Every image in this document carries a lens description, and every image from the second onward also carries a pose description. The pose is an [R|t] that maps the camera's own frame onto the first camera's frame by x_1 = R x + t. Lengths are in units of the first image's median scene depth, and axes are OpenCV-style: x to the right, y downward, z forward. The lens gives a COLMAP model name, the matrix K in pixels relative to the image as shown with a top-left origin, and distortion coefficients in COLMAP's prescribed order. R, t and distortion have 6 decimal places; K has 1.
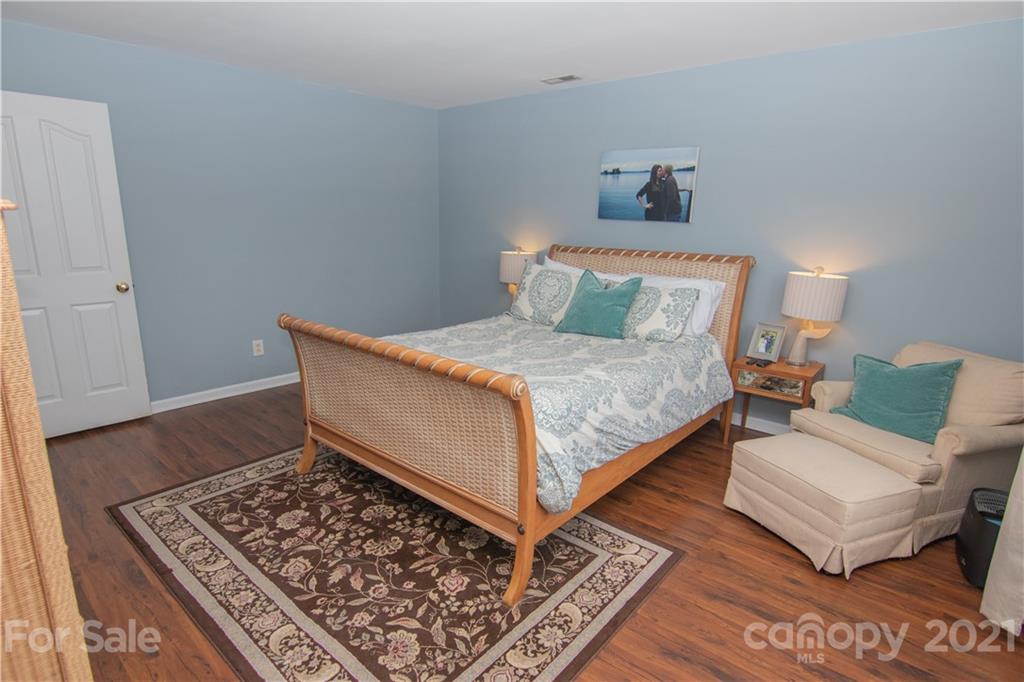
lens RADIAL K [[529.1, 0, 518.2], [0, 529.1, 344.3], [0, 0, 1]] dist [-0.002825, -0.002091]
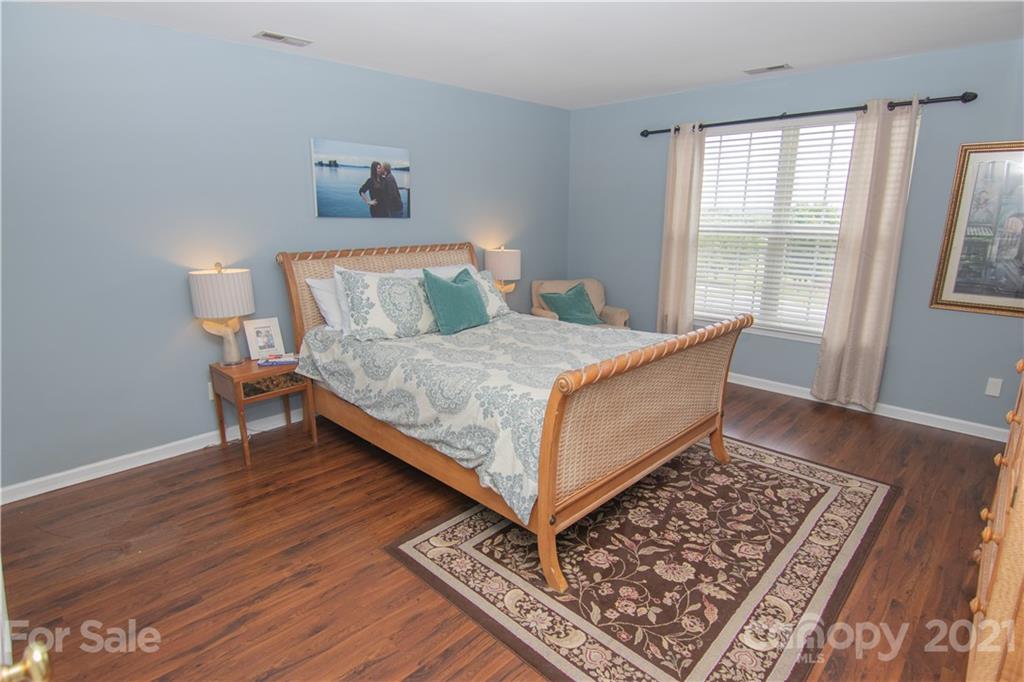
lens RADIAL K [[529.1, 0, 518.4], [0, 529.1, 339.1], [0, 0, 1]] dist [-0.002825, -0.002091]
pose [[0.073599, -0.250138, 0.965409, -1.190571], [0.240871, 0.943833, 0.226184, -0.284779], [-0.967762, 0.215892, 0.129716, 1.056883]]
